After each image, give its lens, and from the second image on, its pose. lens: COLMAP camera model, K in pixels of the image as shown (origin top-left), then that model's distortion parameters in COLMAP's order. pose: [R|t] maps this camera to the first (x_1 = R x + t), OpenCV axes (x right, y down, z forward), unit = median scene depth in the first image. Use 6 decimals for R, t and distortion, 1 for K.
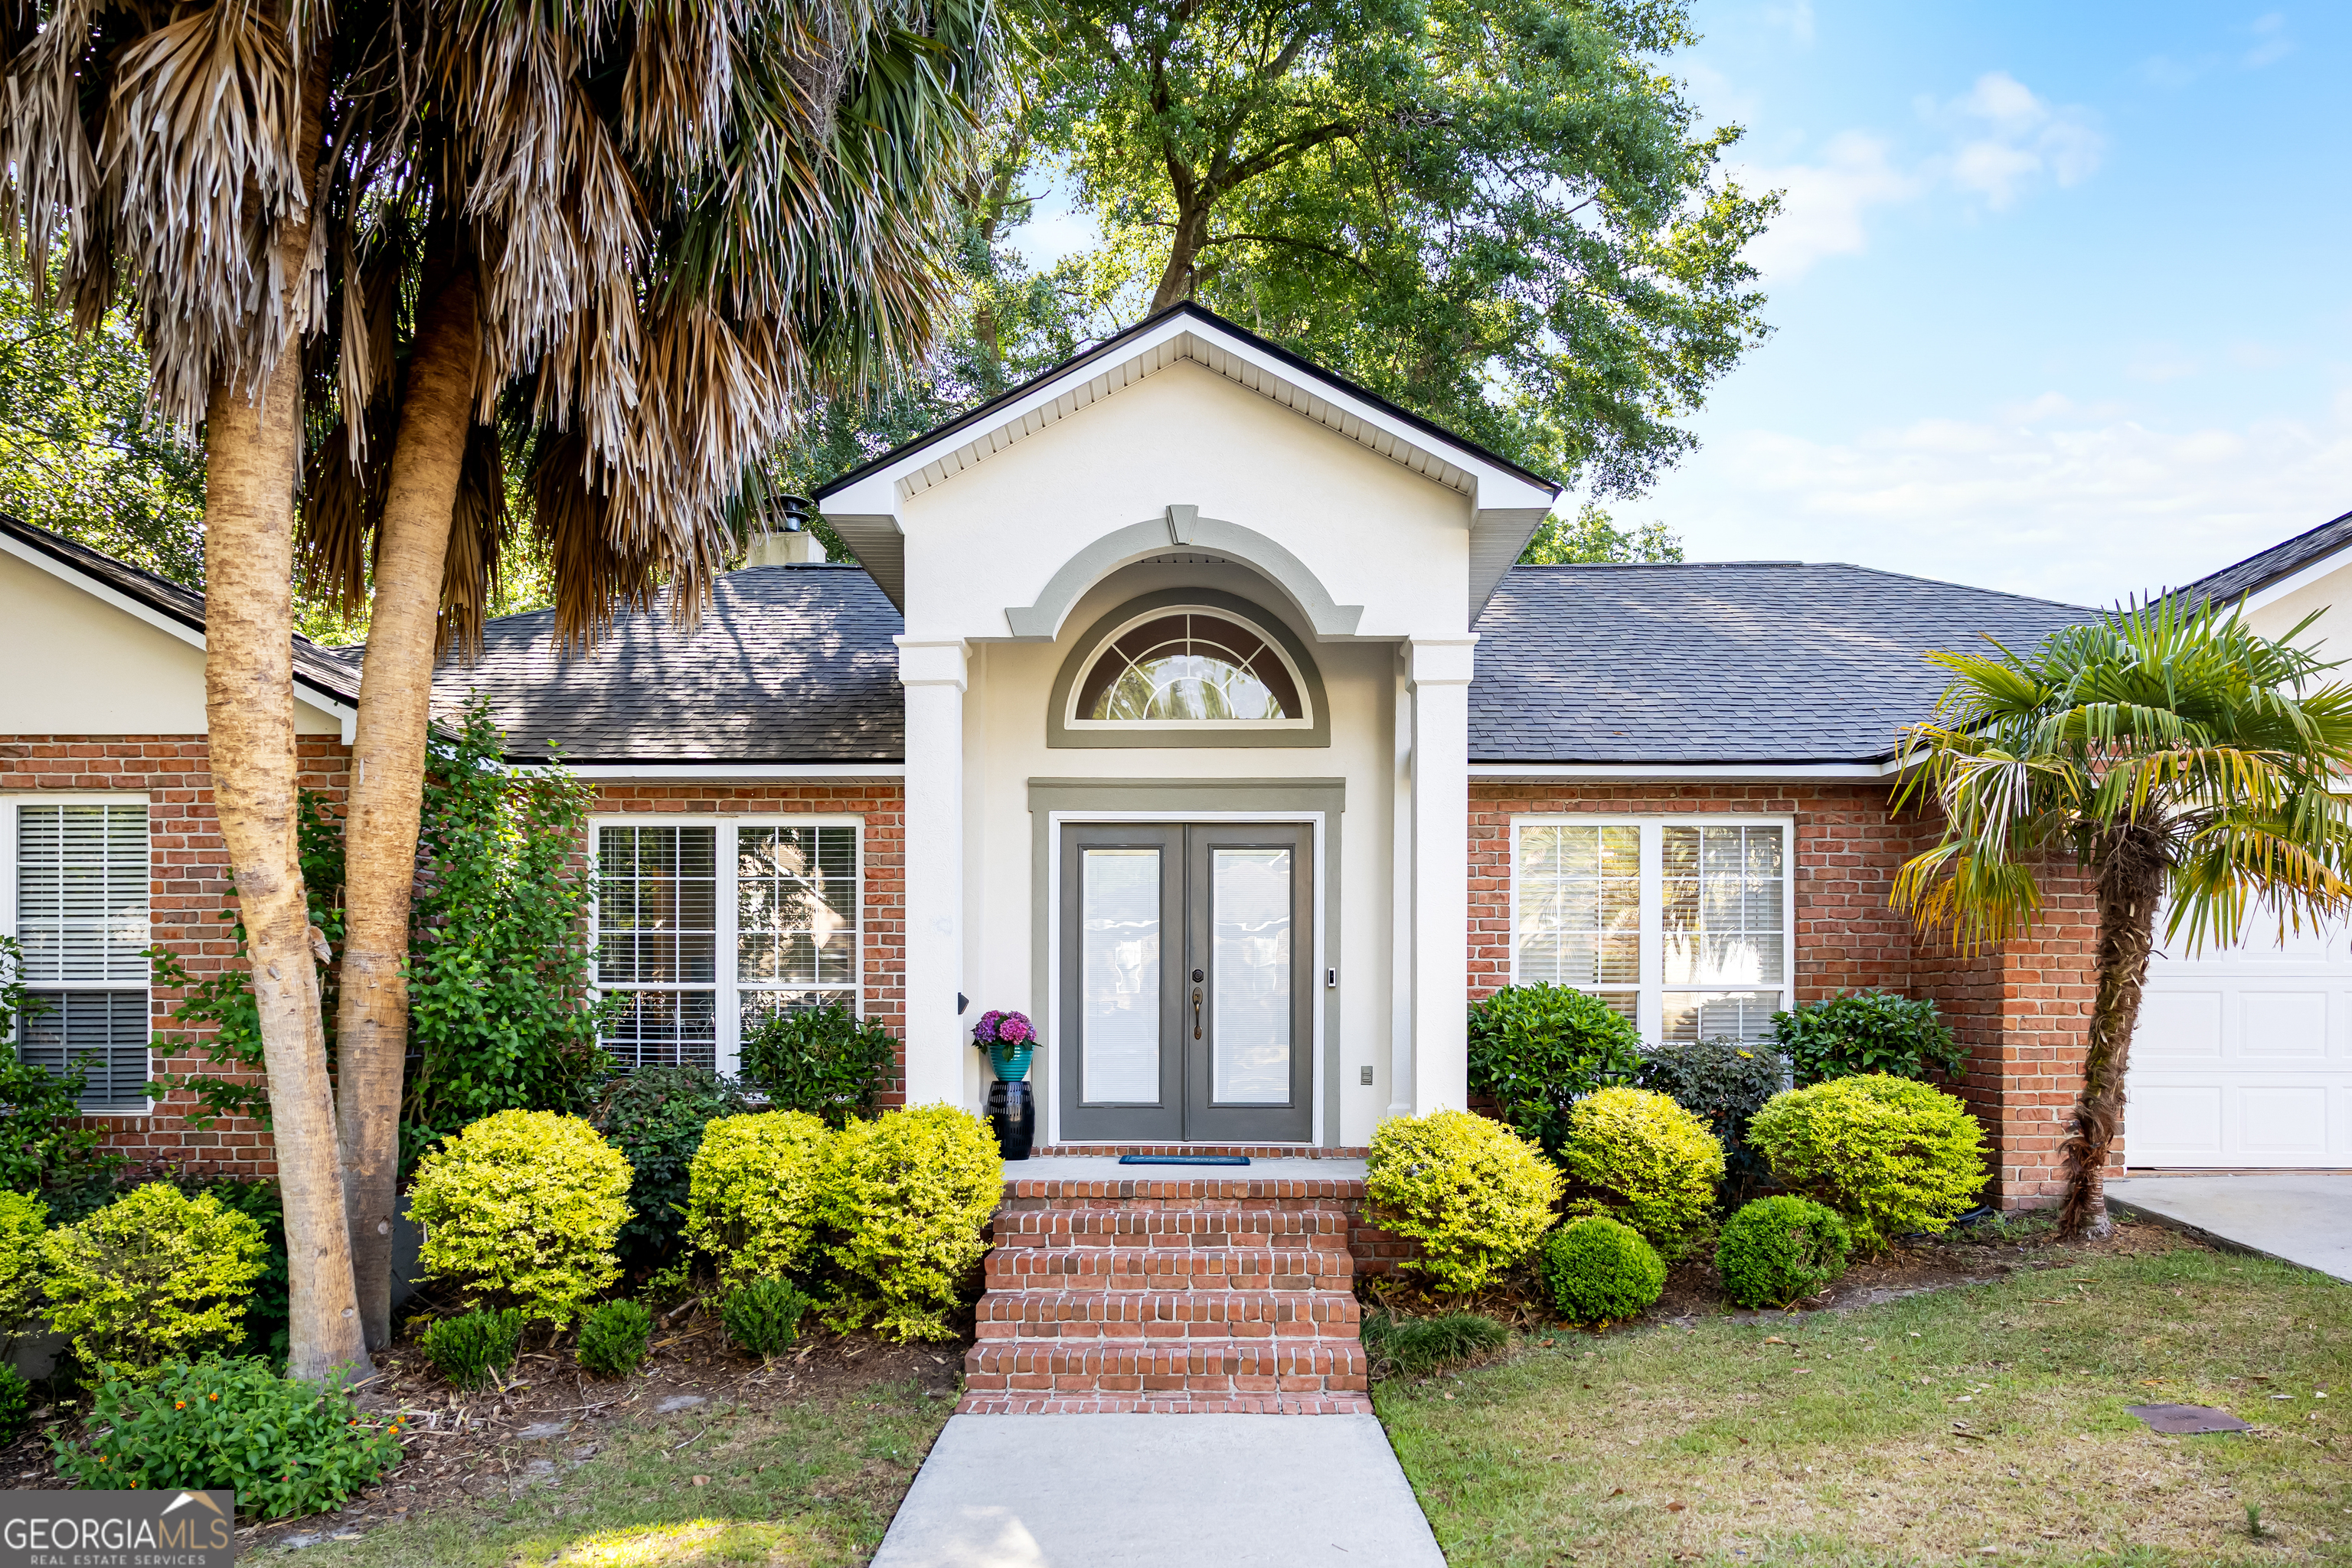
lens RADIAL K [[3252.2, 0, 1177.4], [0, 3252.2, 784.7], [0, 0, 1]] dist [-0.013556, 0.000000]
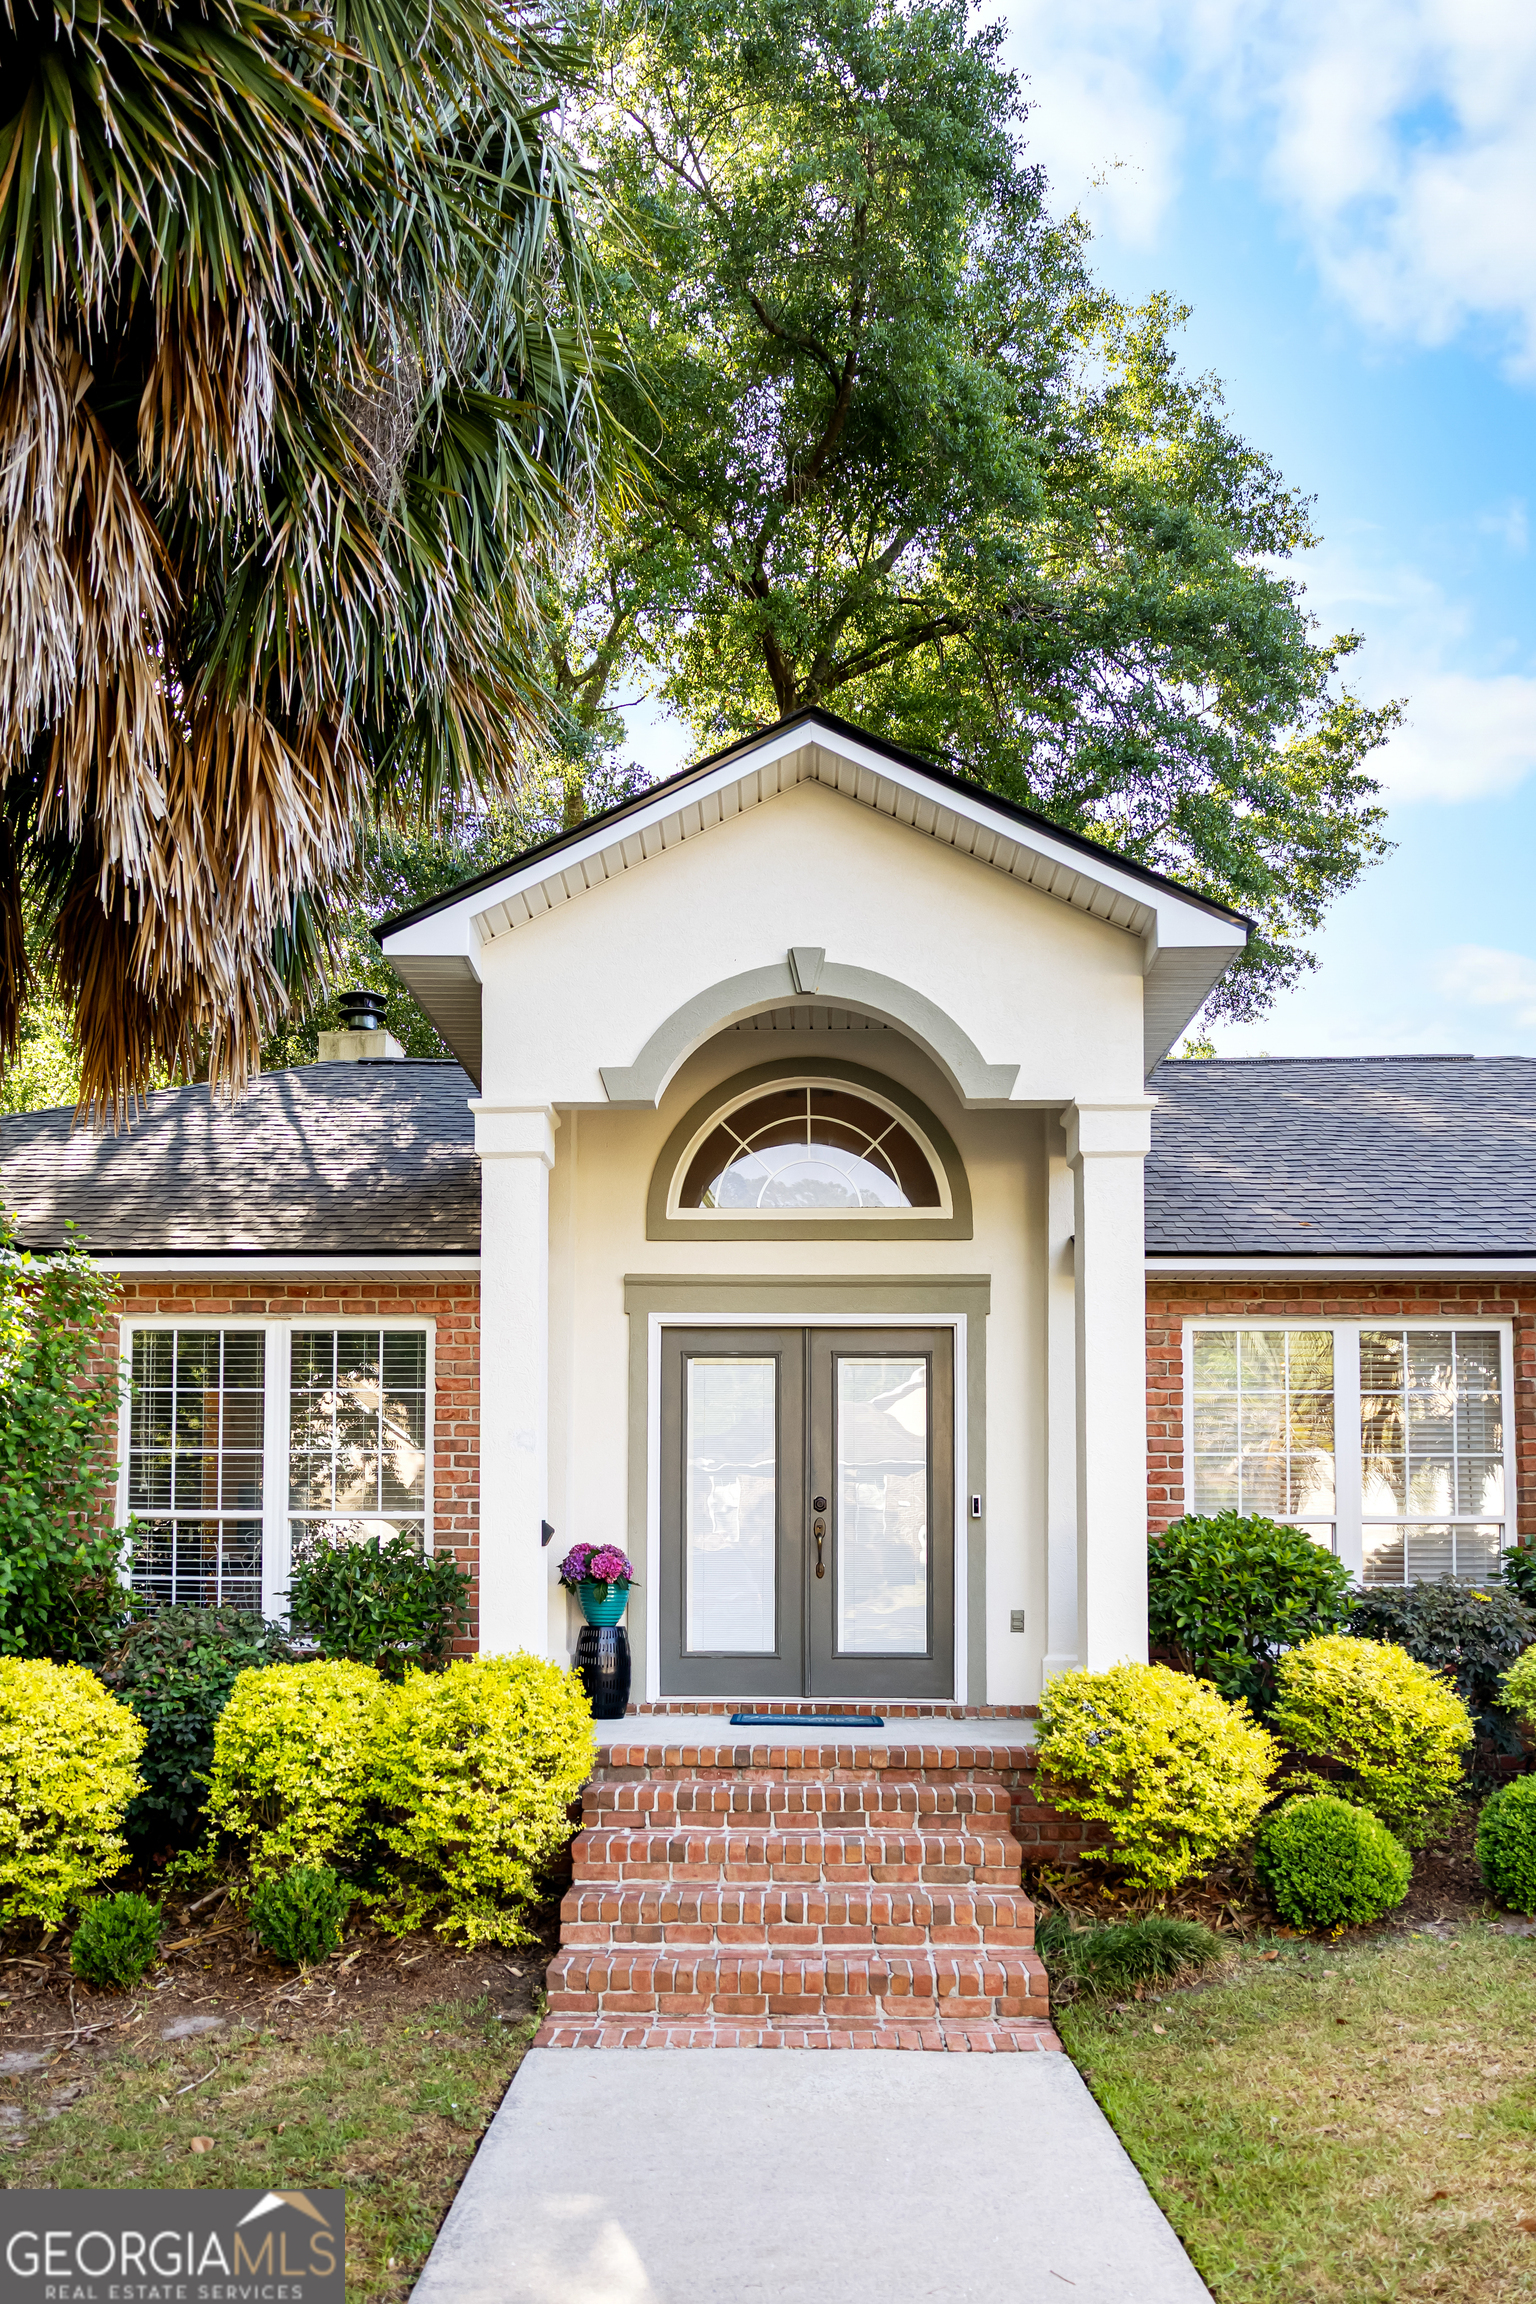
lens RADIAL K [[3185.9, 0, 700.0], [0, 3185.9, 1118.7], [0, 0, 1]] dist [-0.013556, 0.000000]
pose [[0.999806, 0.001085, -0.019678, -0.010094], [-0.002428, 0.997660, -0.068328, 0.016314], [0.019558, 0.068362, 0.997469, 0.167259]]
